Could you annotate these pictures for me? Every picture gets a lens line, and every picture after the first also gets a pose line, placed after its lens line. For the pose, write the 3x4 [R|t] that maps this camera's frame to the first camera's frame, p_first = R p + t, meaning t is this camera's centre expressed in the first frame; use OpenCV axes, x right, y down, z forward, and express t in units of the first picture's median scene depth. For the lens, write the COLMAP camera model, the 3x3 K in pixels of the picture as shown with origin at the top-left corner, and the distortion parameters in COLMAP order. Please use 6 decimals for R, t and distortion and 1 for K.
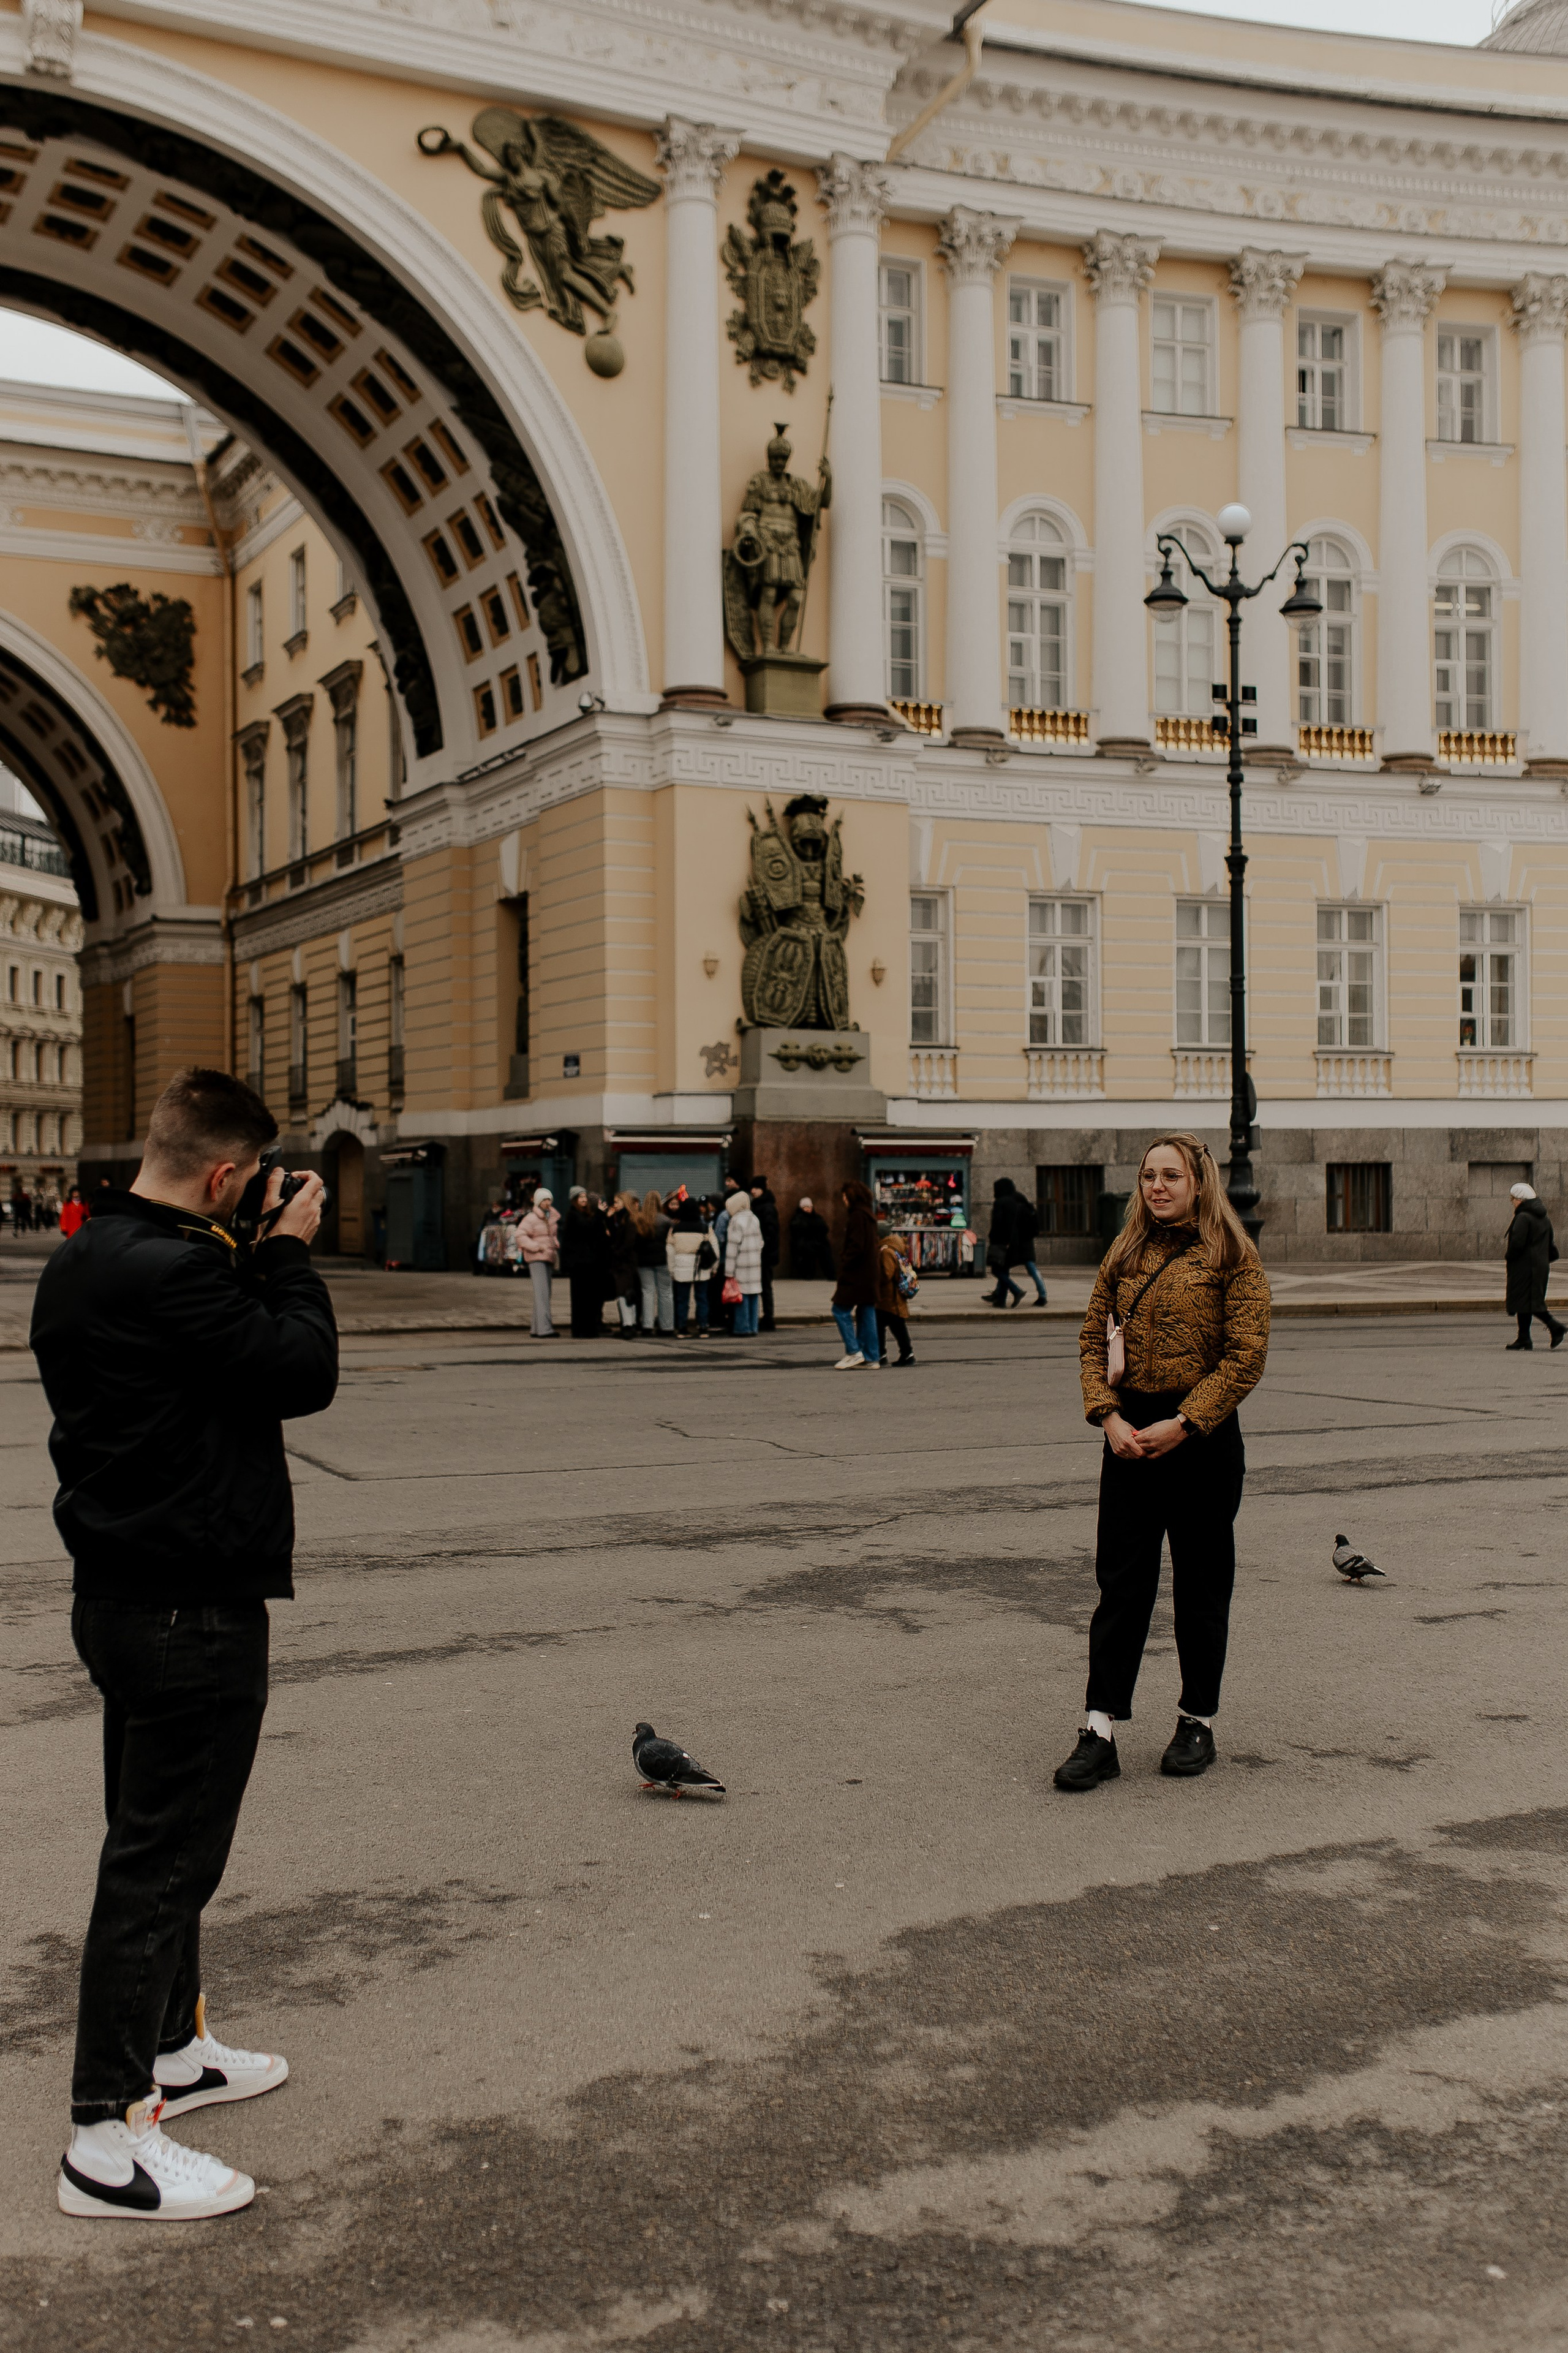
lens RADIAL K [[2385.8, 0, 777.0], [0, 2385.8, 1175.2], [0, 0, 1]] dist [-0.017575, 0.105765]
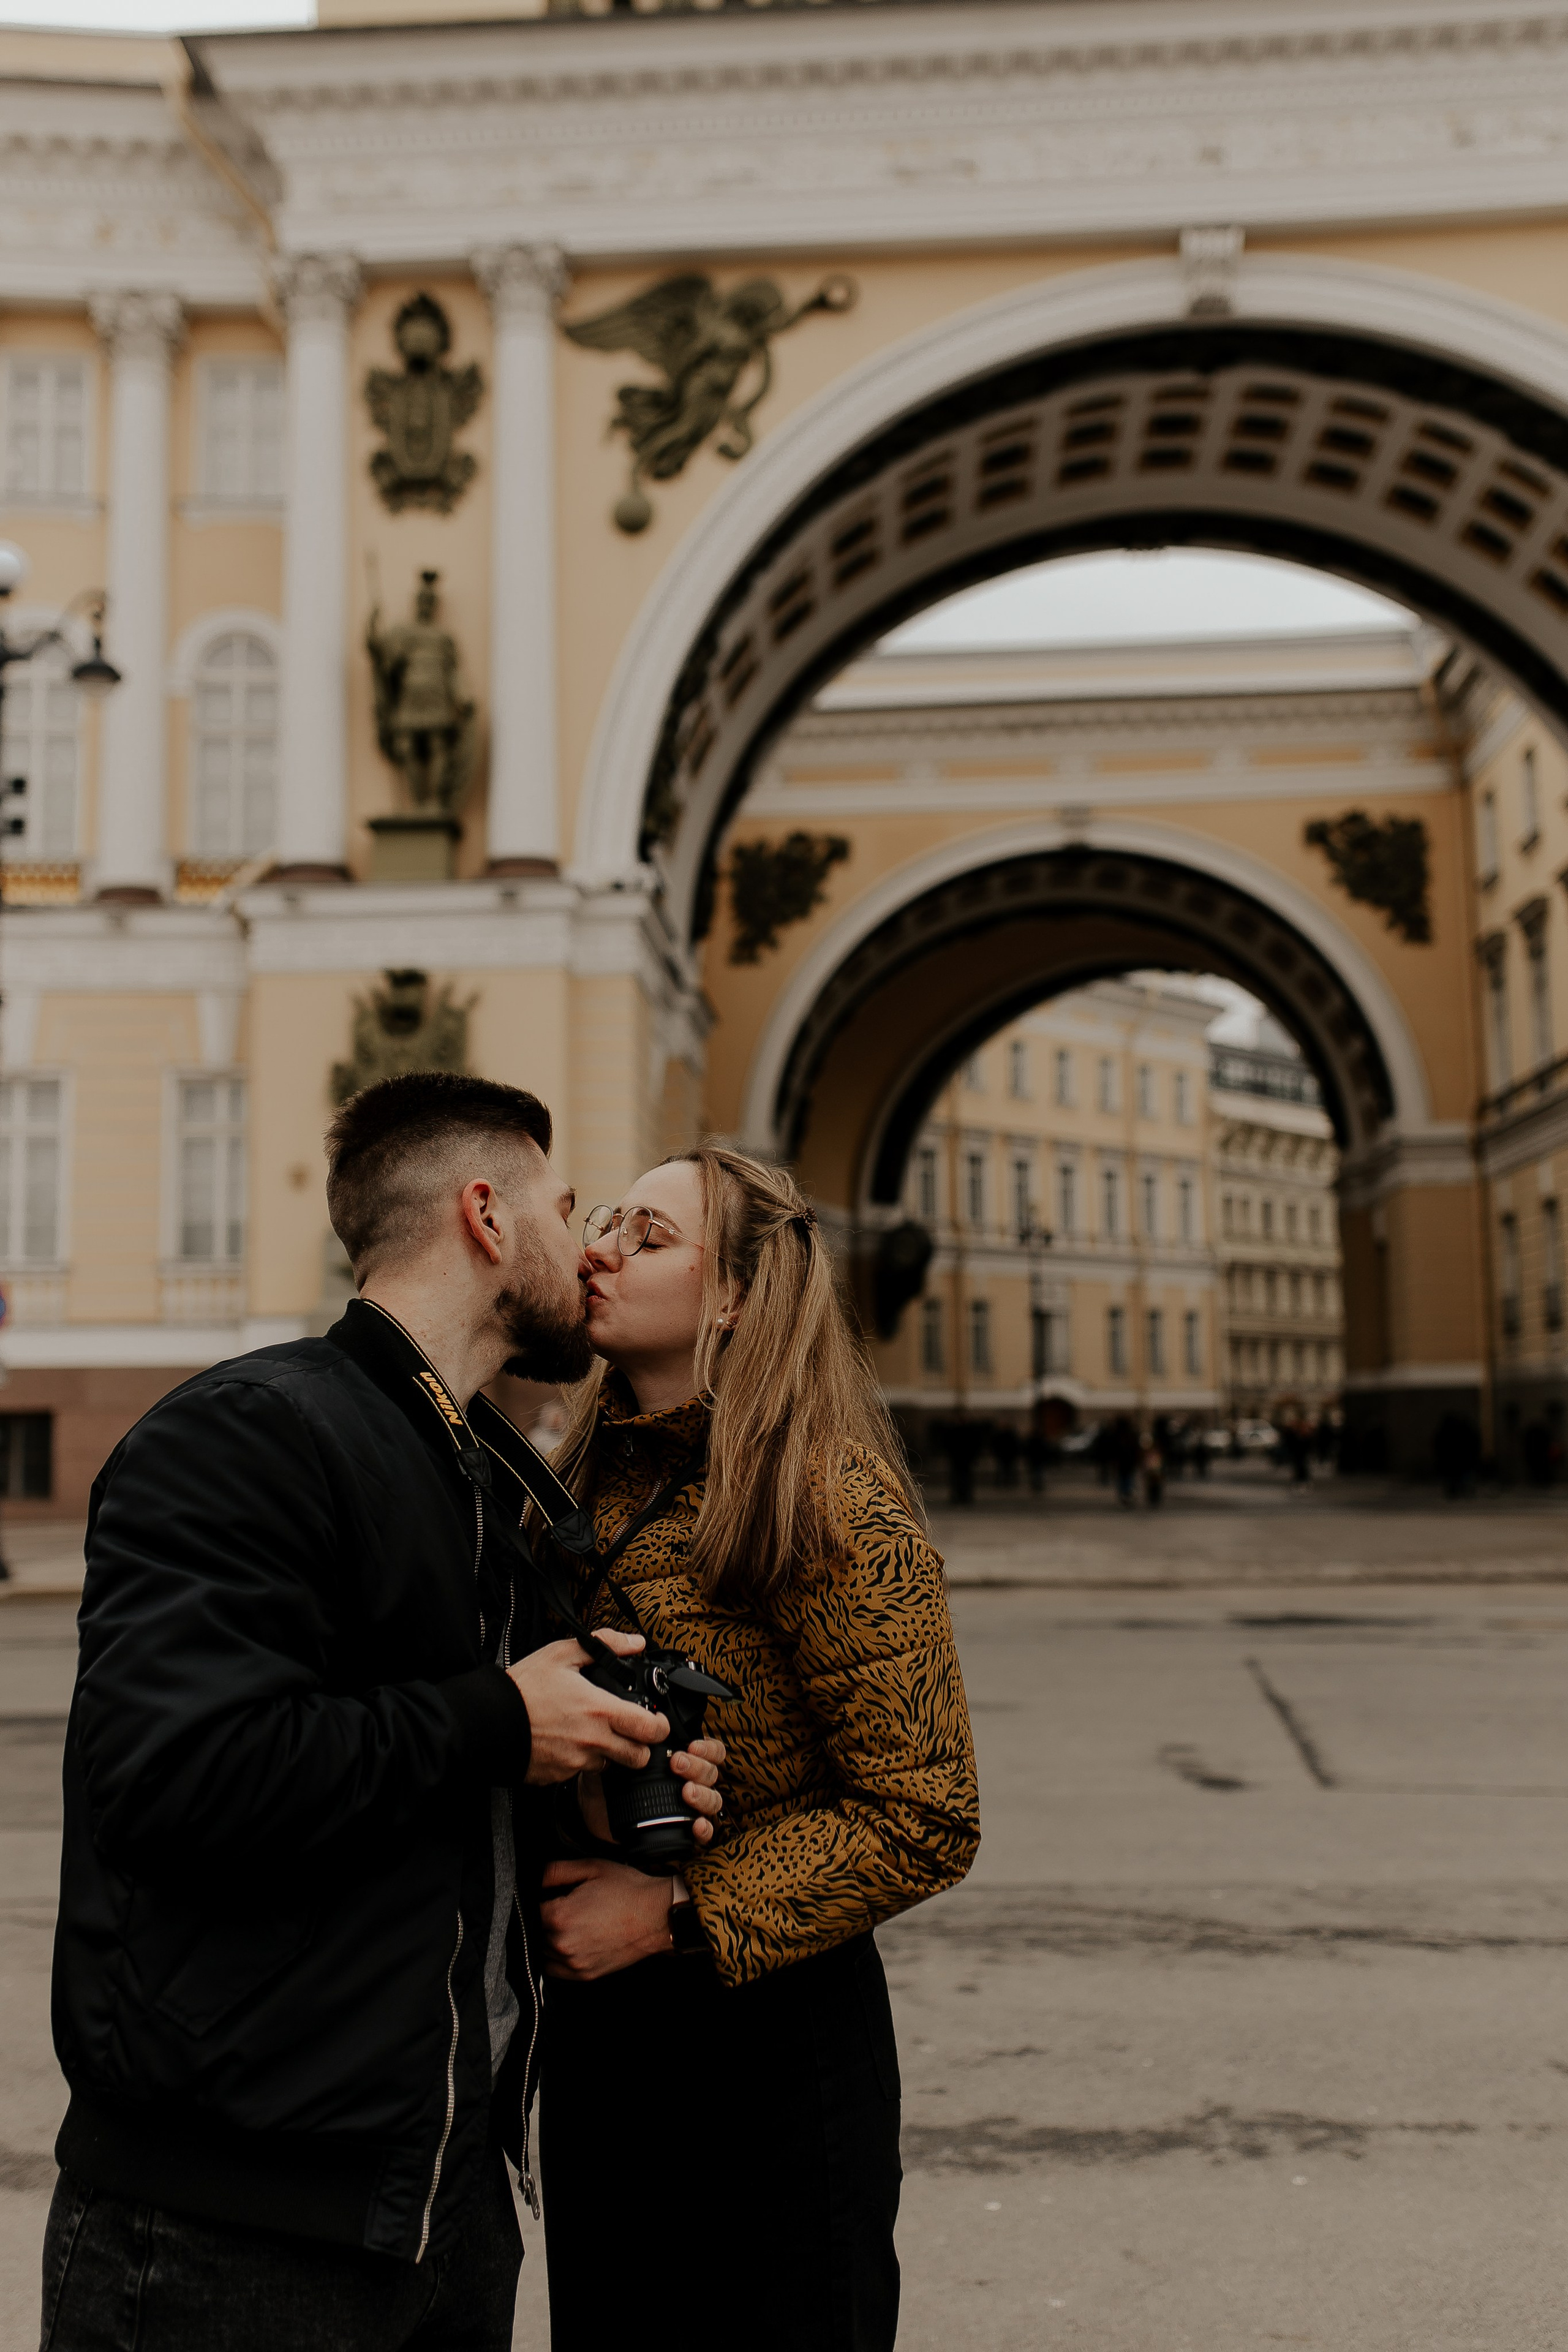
lens RADIAL K [[2323.1, 0, 777.7], [0, 2323.1, 1173.6], [0, 0, 1]] dist [-0.020942, 0.110634]
pose [[0.854049, -0.061260, -0.516573, 0.021205], [0.009112, 0.994651, -0.102890, 0.003158], [0.520113, 0.083166, 0.850039, 0.091629]]
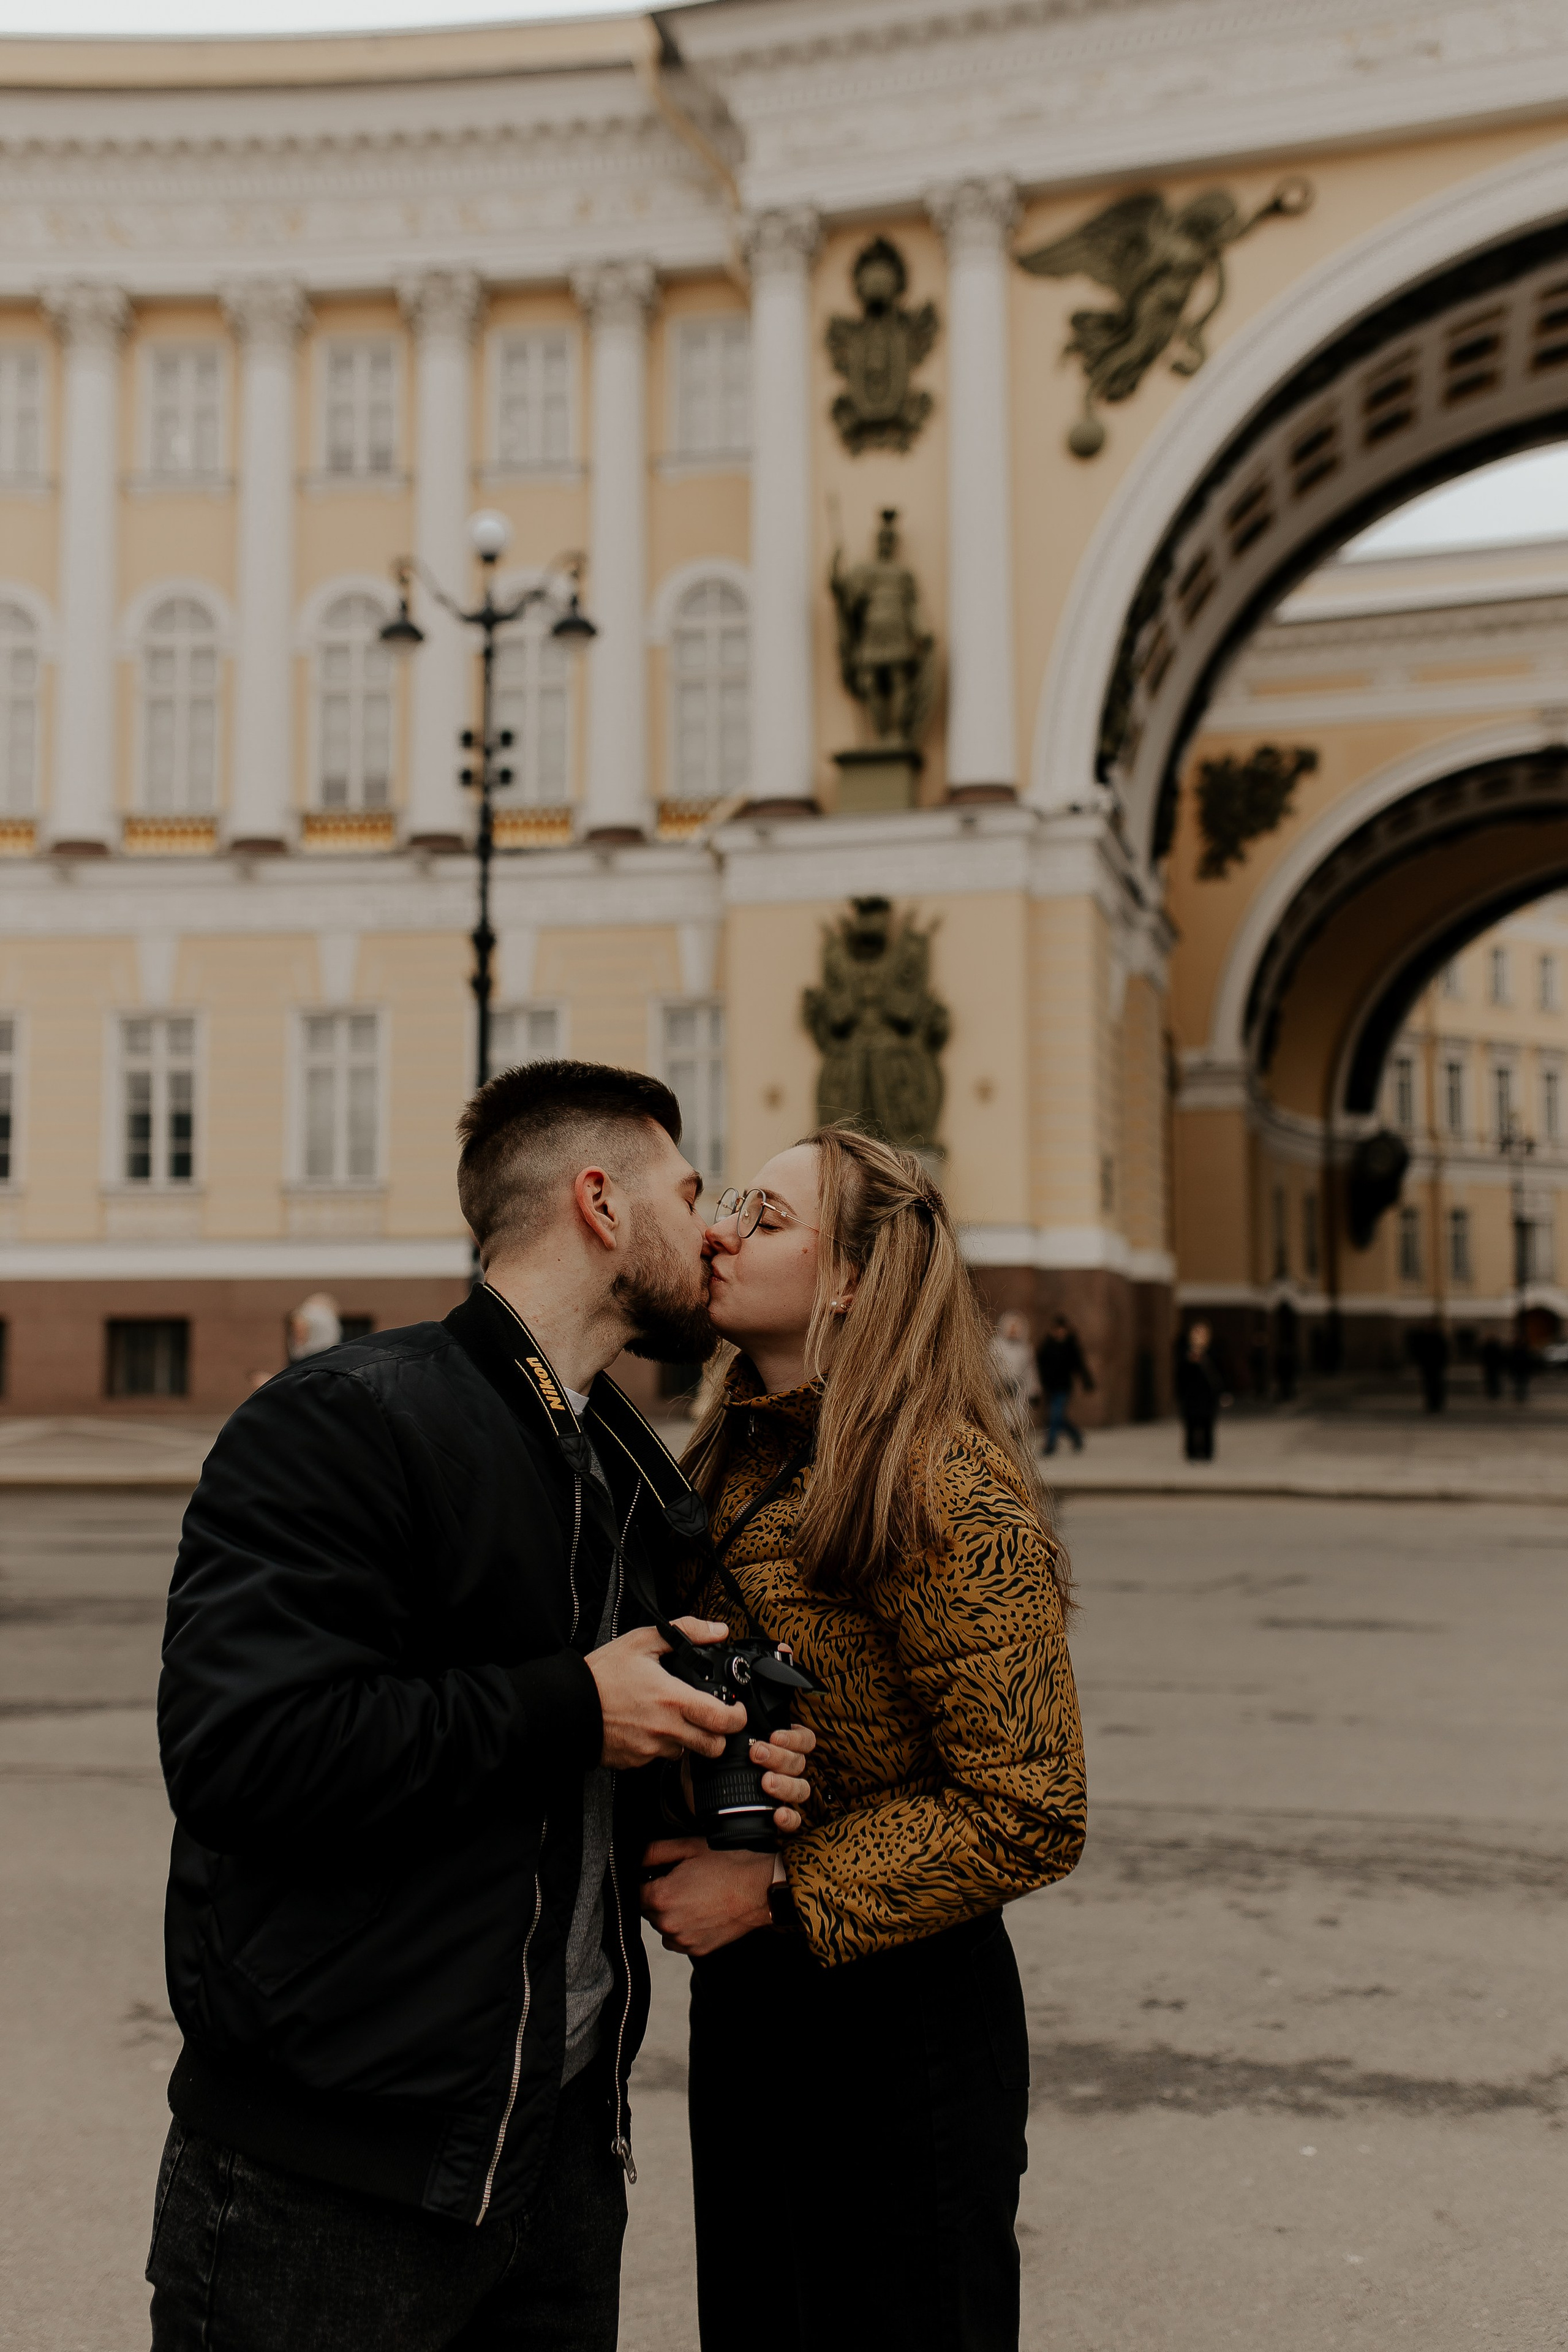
lens RADIAL K [[2237.0, 0, 778.4], [0, 2237.0, 1174.3], [0, 0, 1]] dist [-0.016468, 0.101320]
pose [[0.725236, -0.045836, -0.686973, 0.027092], [0.001634, 0.997893, -0.064857, 0.001238], [0.688499, 0.045914, 0.723783, 0.099247]]
